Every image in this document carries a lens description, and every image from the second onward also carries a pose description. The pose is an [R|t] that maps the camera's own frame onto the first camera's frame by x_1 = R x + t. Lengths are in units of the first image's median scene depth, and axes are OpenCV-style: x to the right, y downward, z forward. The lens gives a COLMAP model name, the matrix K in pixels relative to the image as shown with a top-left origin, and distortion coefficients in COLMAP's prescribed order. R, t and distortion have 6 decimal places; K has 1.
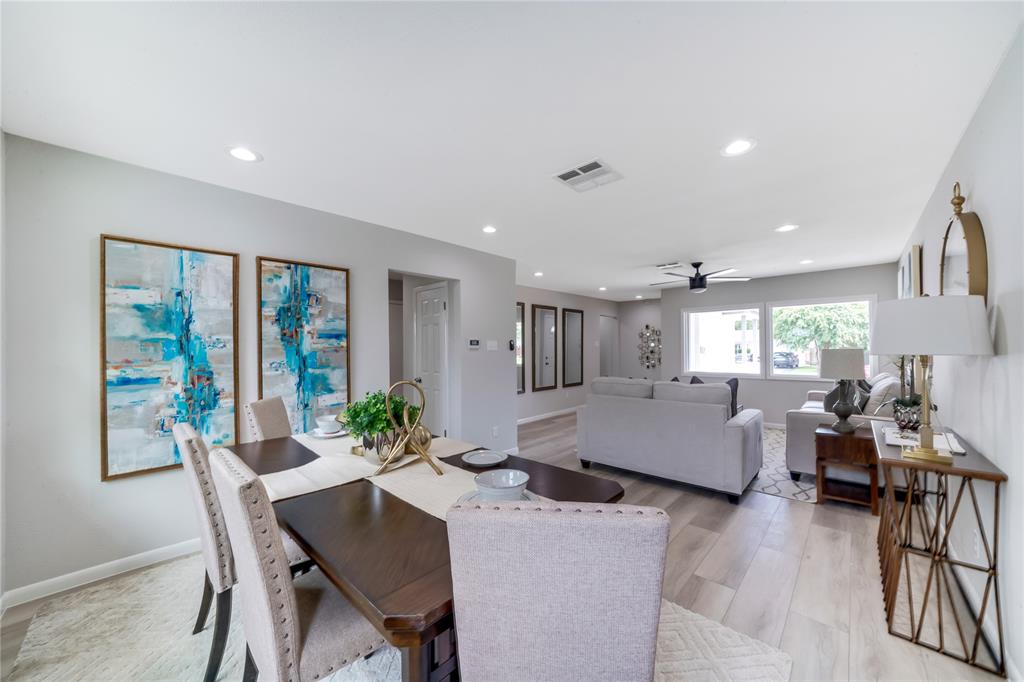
lens RADIAL K [[373.7, 0, 509.9], [0, 373.7, 346.1], [0, 0, 1]] dist [-0.011458, 0.000005]
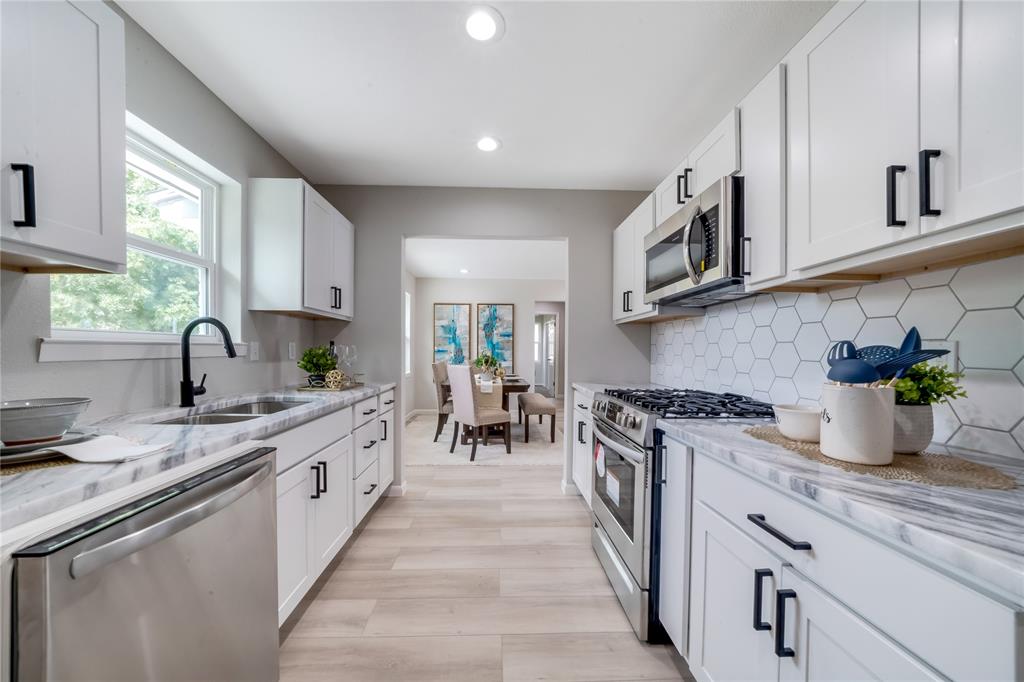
lens RADIAL K [[365.7, 0, 508.2], [0, 365.7, 358.6], [0, 0, 1]] dist [-0.010630, 0.000079]
pose [[0.716222, 0.028549, -0.697288, 1.072322], [-0.008637, 0.999449, 0.032048, 0.042159], [0.697819, -0.016931, 0.716074, -0.554509]]
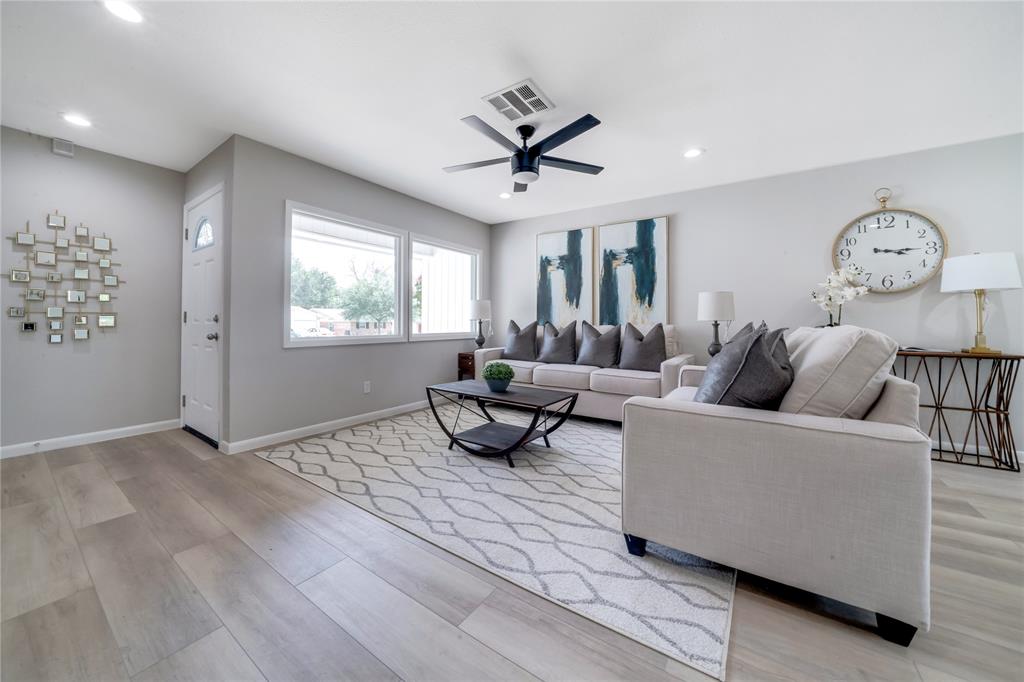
lens RADIAL K [[369.3, 0, 511.6], [0, 369.3, 317.9], [0, 0, 1]] dist [-0.022000, 0.000102]
pose [[-0.161287, 0.015732, 0.986782, -0.050061], [-0.010223, 0.999793, -0.017611, 0.111600], [-0.986855, -0.012928, -0.161092, 1.865636]]
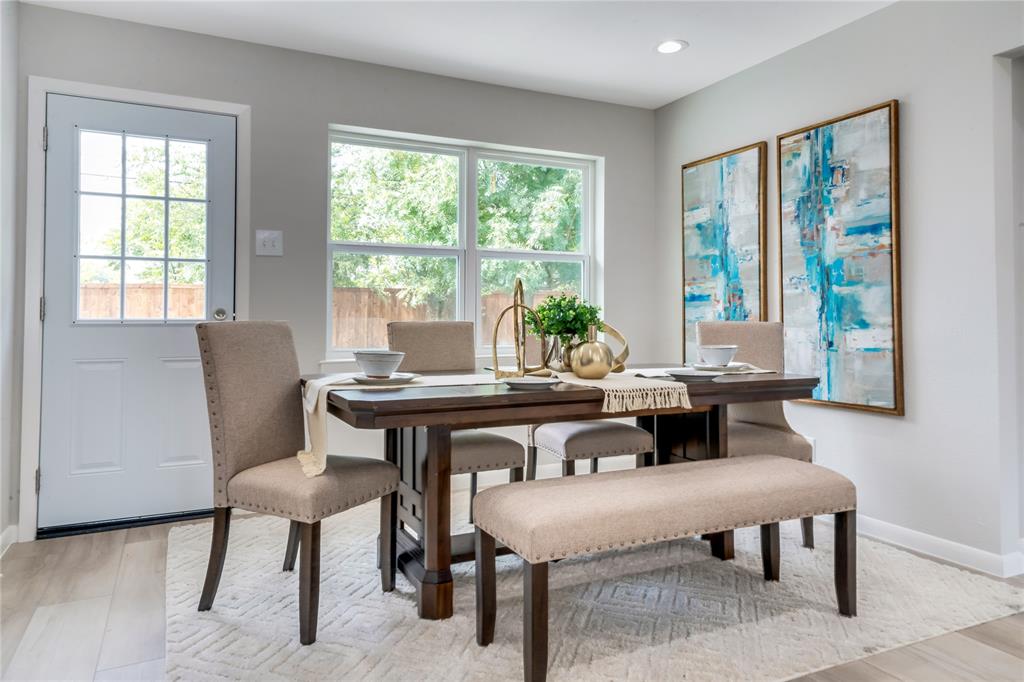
lens RADIAL K [[680.1, 0, 509.8], [0, 680.1, 301.7], [0, 0, 1]] dist [0.024677, -0.000574]
pose [[-0.348558, -0.014849, -0.937170, 0.721485], [0.007026, 0.999805, -0.018455, 0.103268], [0.937261, -0.013017, -0.348386, 0.875870]]
